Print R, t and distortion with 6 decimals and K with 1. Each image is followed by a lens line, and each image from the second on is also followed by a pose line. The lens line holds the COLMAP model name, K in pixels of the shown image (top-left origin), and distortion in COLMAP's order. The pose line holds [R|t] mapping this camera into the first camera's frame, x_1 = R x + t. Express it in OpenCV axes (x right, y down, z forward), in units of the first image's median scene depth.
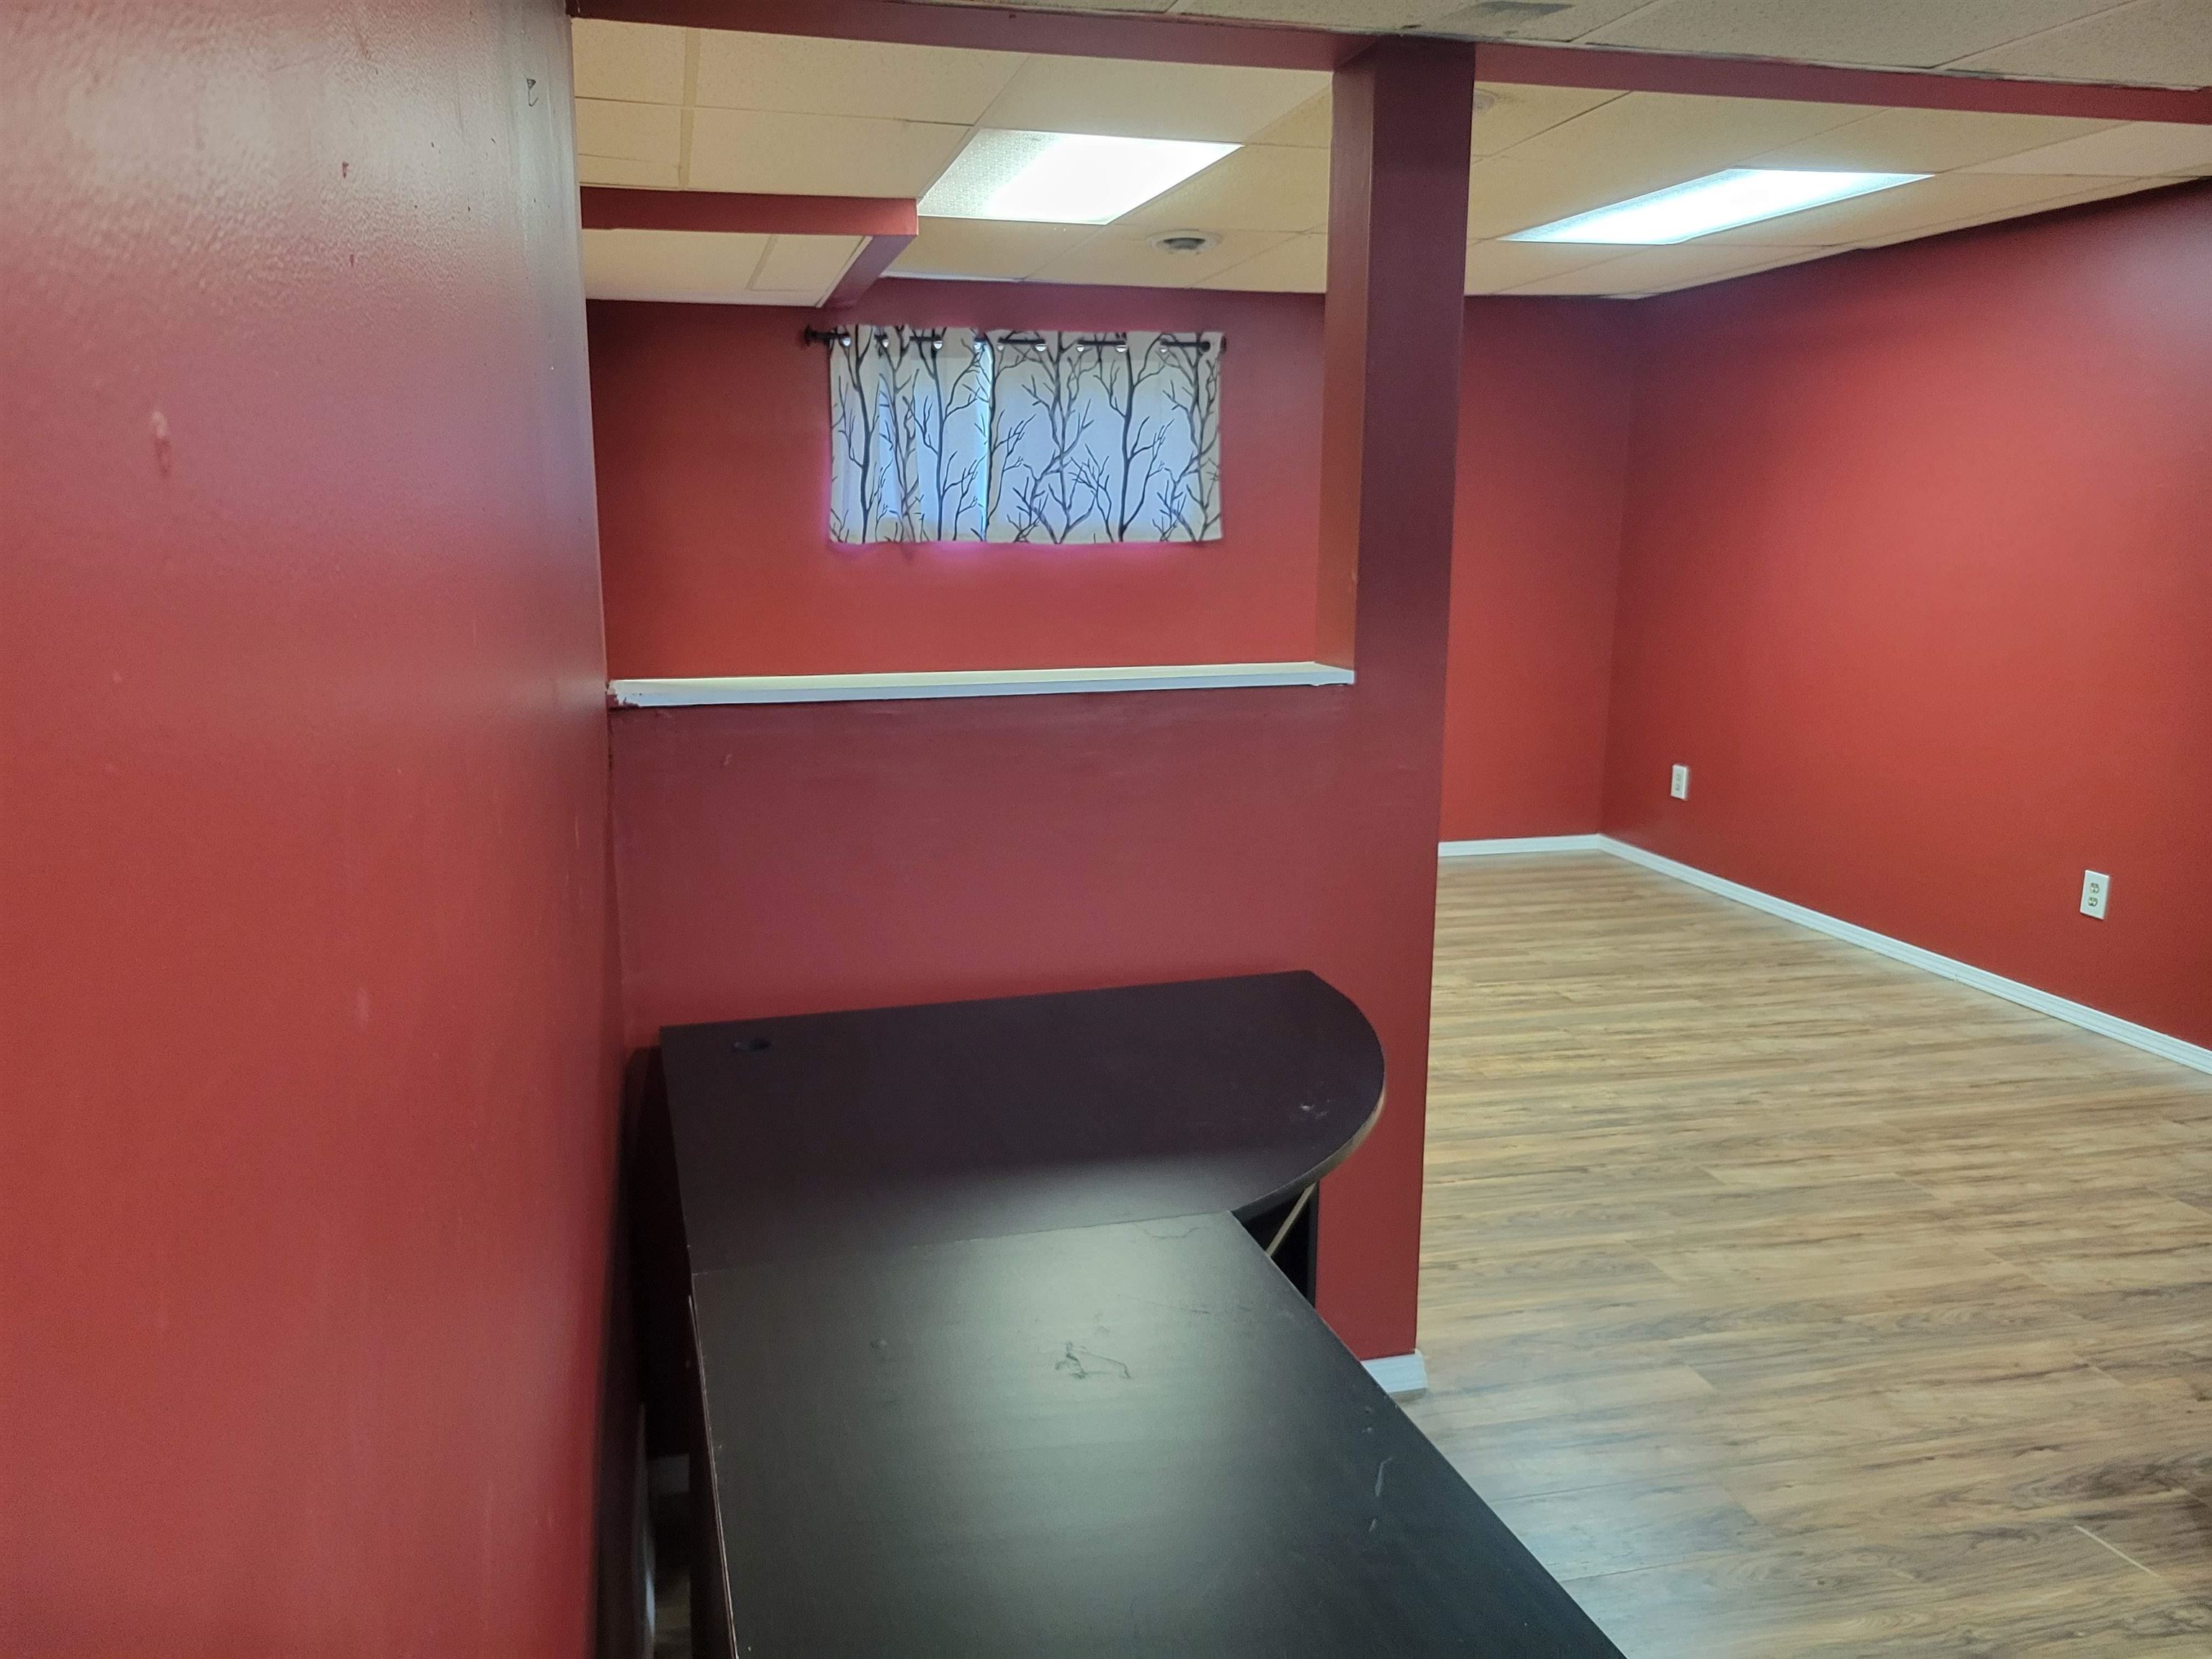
lens RADIAL K [[1653.8, 0, 1075.0], [0, 1653.8, 846.1], [0, 0, 1]] dist [0.056960, -0.039647]
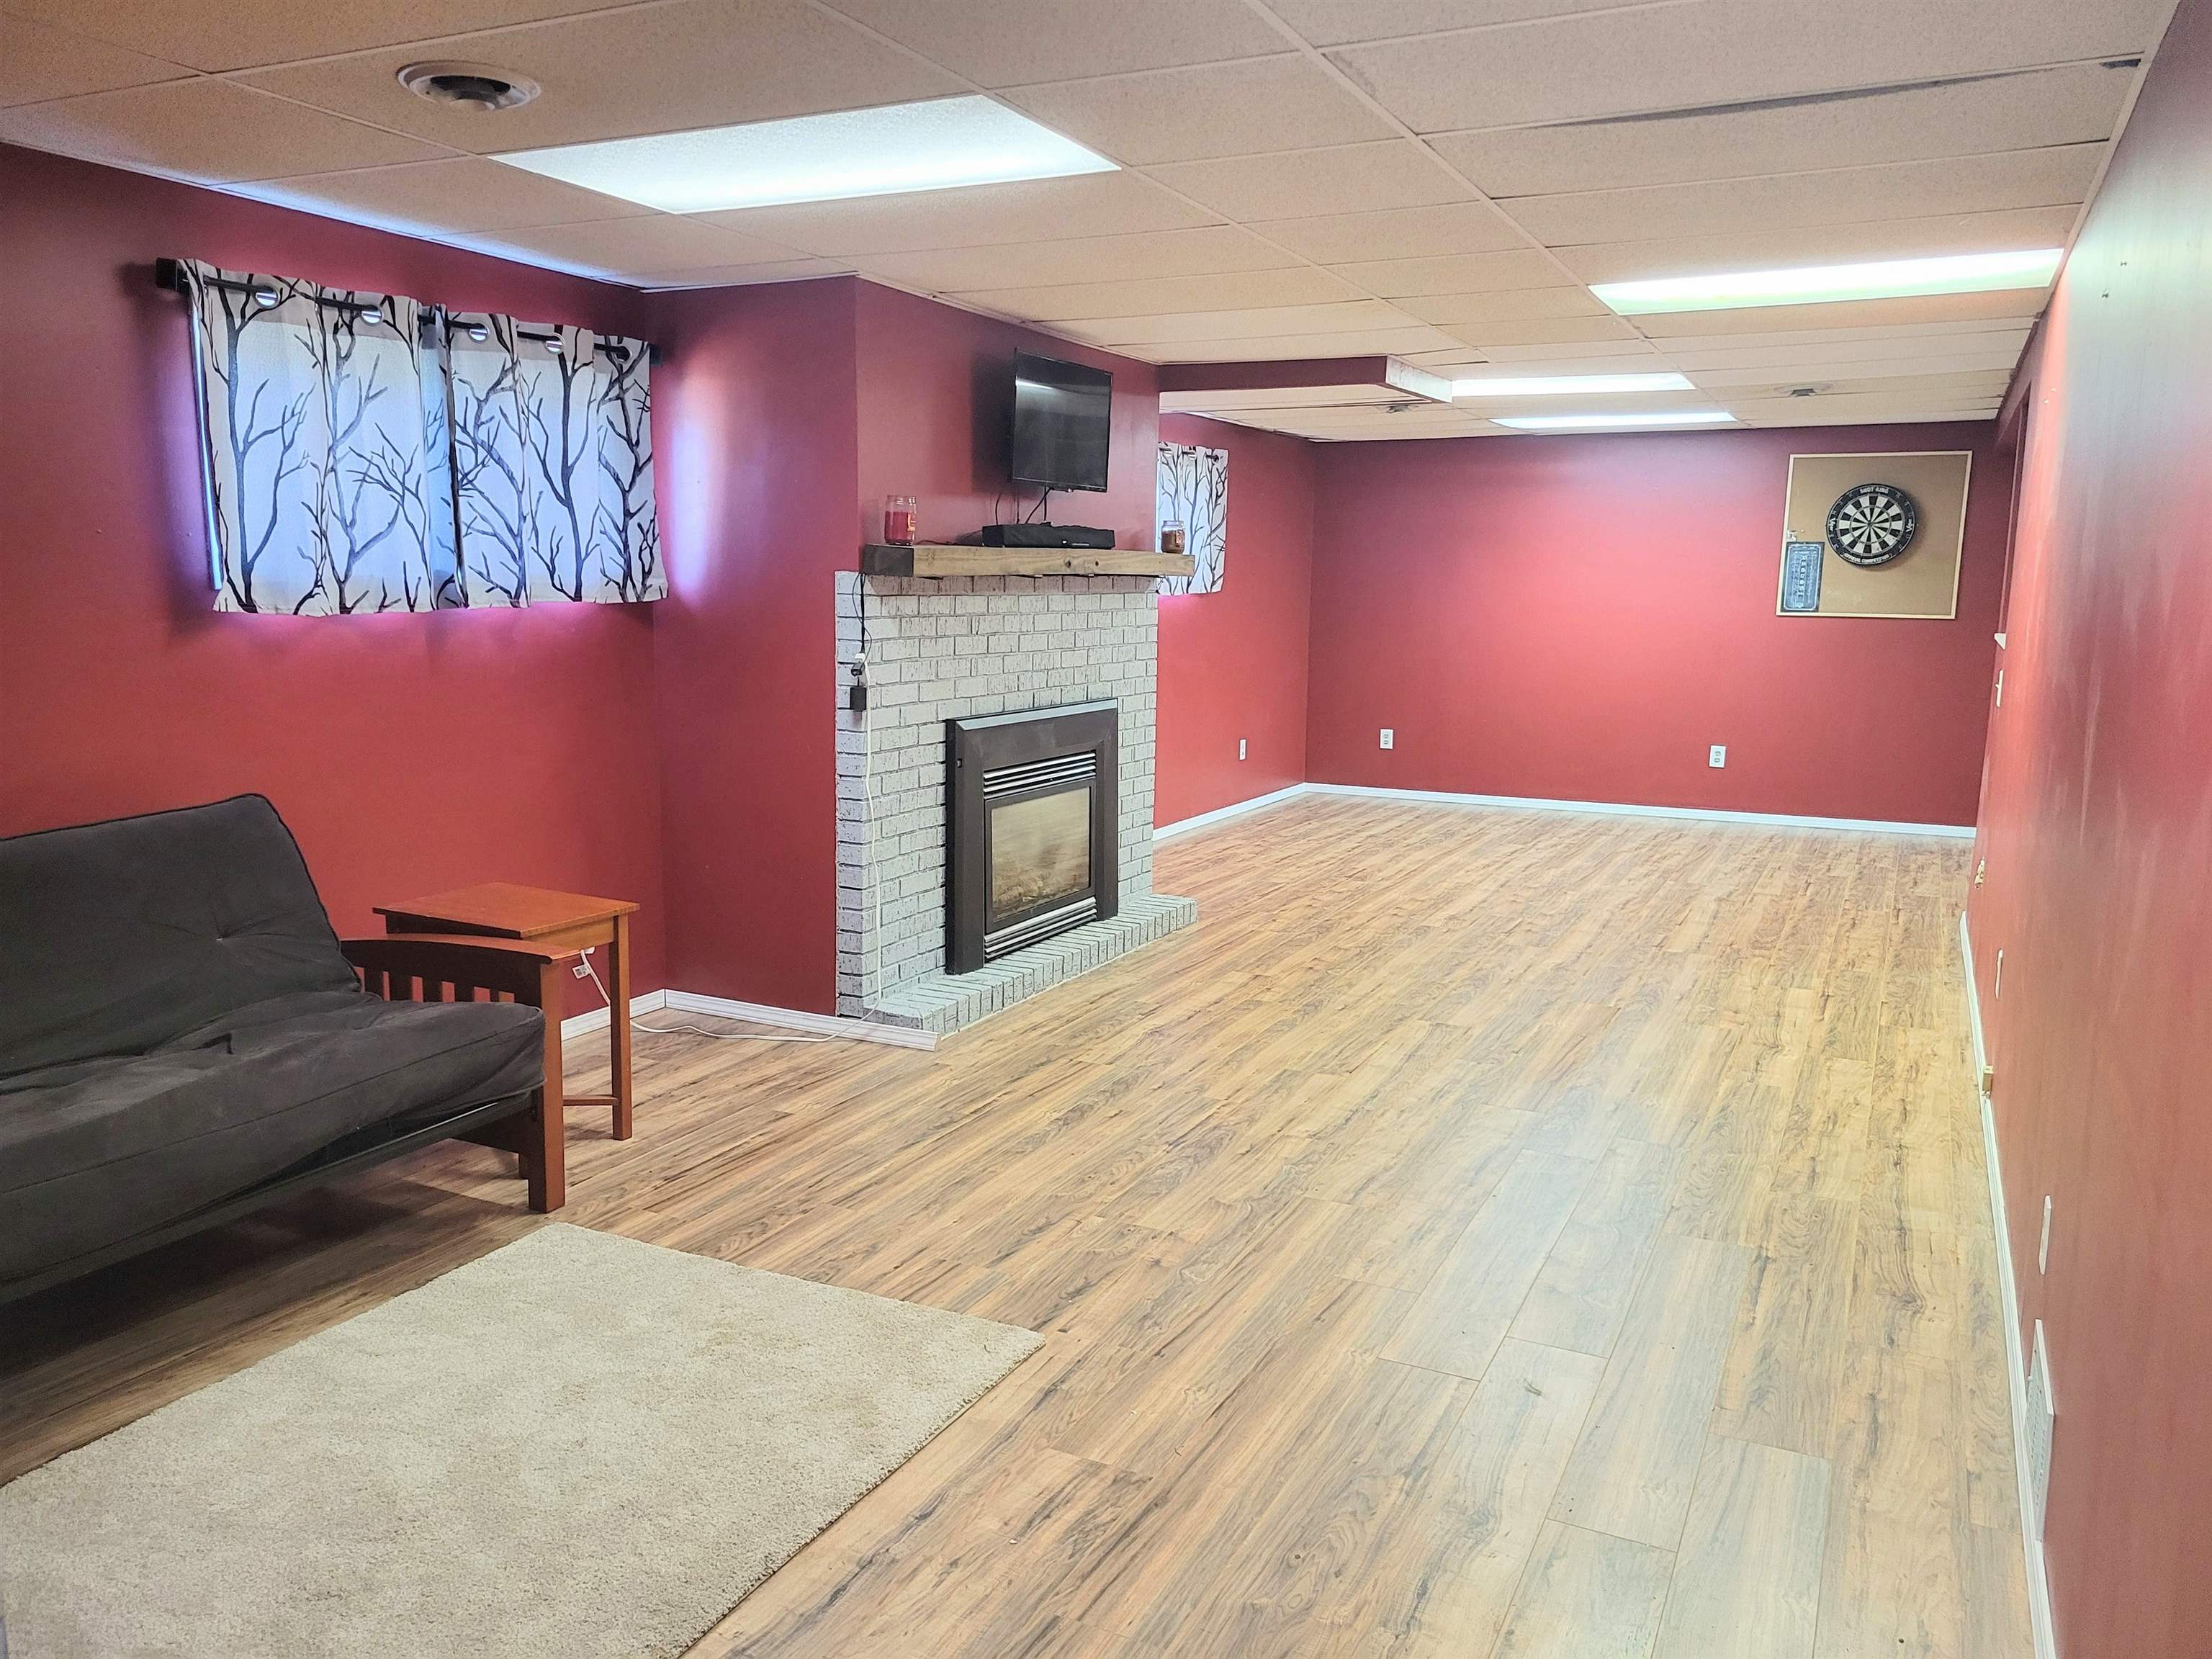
lens RADIAL K [[1653.8, 0, 1094.0], [0, 1653.8, 828.6], [0, 0, 1]] dist [0.056960, -0.039647]
pose [[0.644727, -0.111983, 0.756165, -1.138385], [0.144615, 0.989216, 0.023193, -0.033354], [-0.750608, 0.094400, 0.653969, 0.174641]]
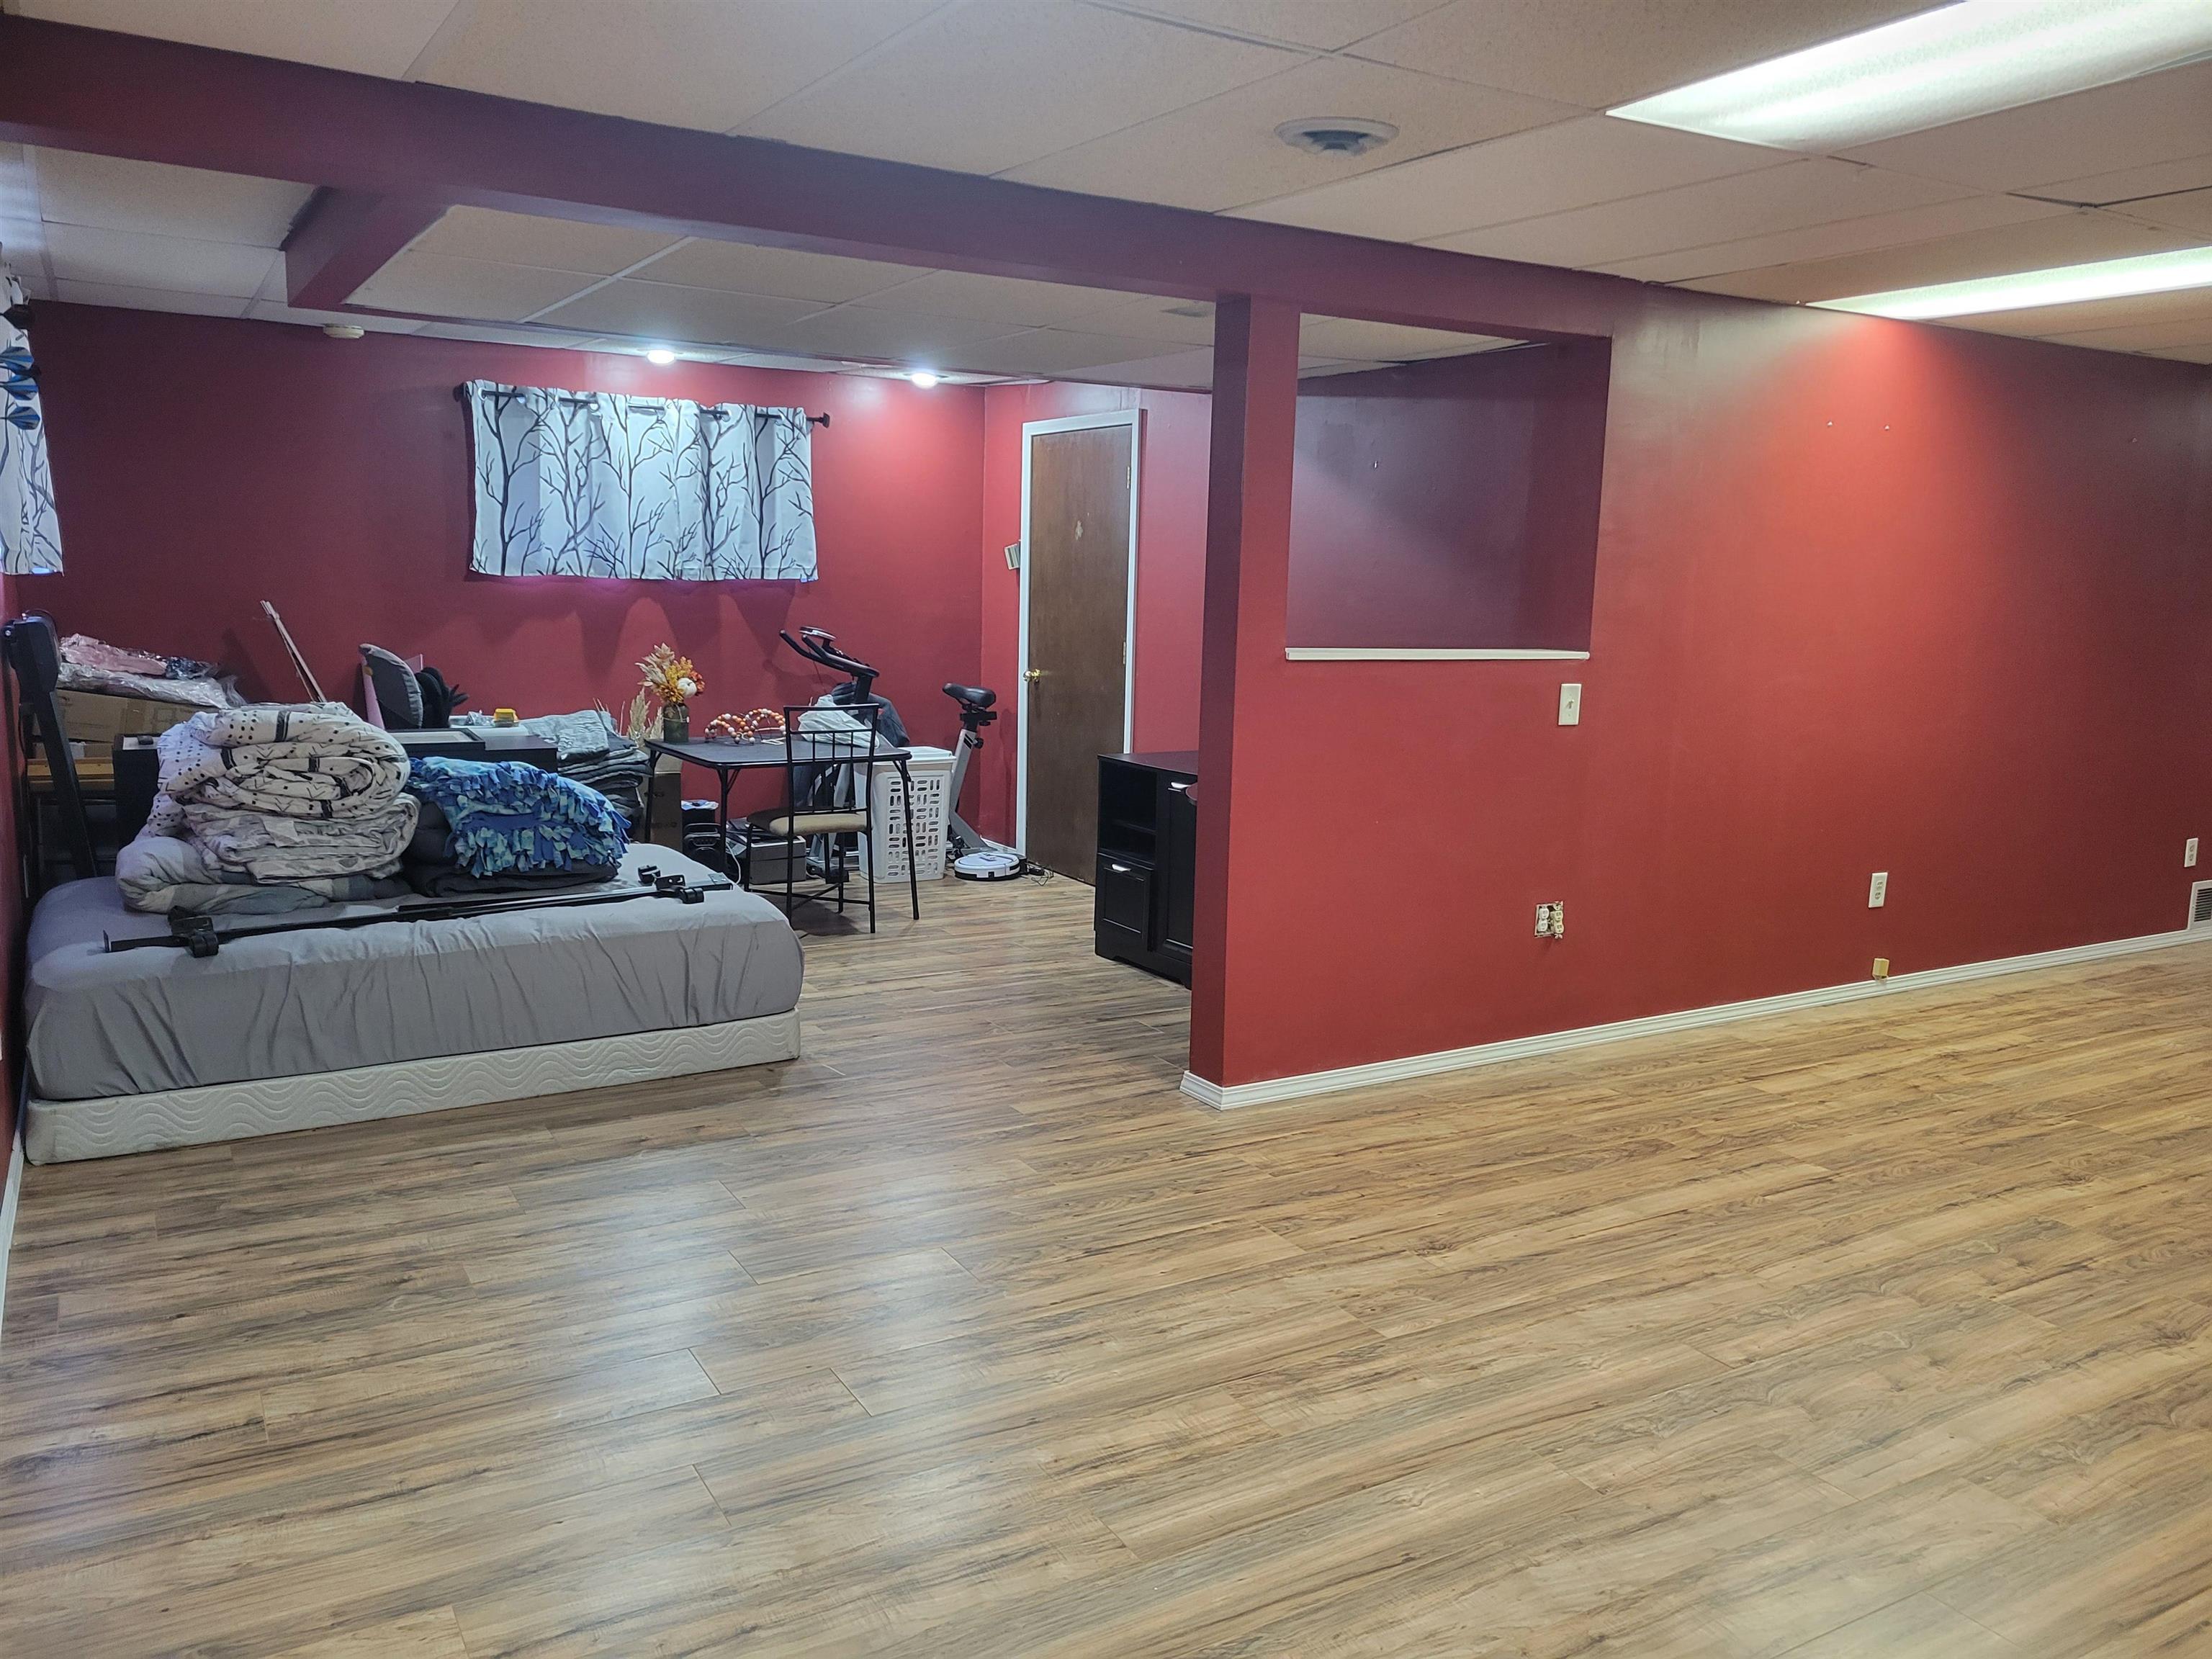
lens RADIAL K [[1653.8, 0, 1096.4], [0, 1653.8, 836.3], [0, 0, 1]] dist [0.056960, -0.039647]
pose [[-0.955896, 0.019081, -0.293084, 0.345027], [-0.087011, 0.934695, 0.344638, -0.208517], [0.280520, 0.354939, -0.891811, 1.058680]]
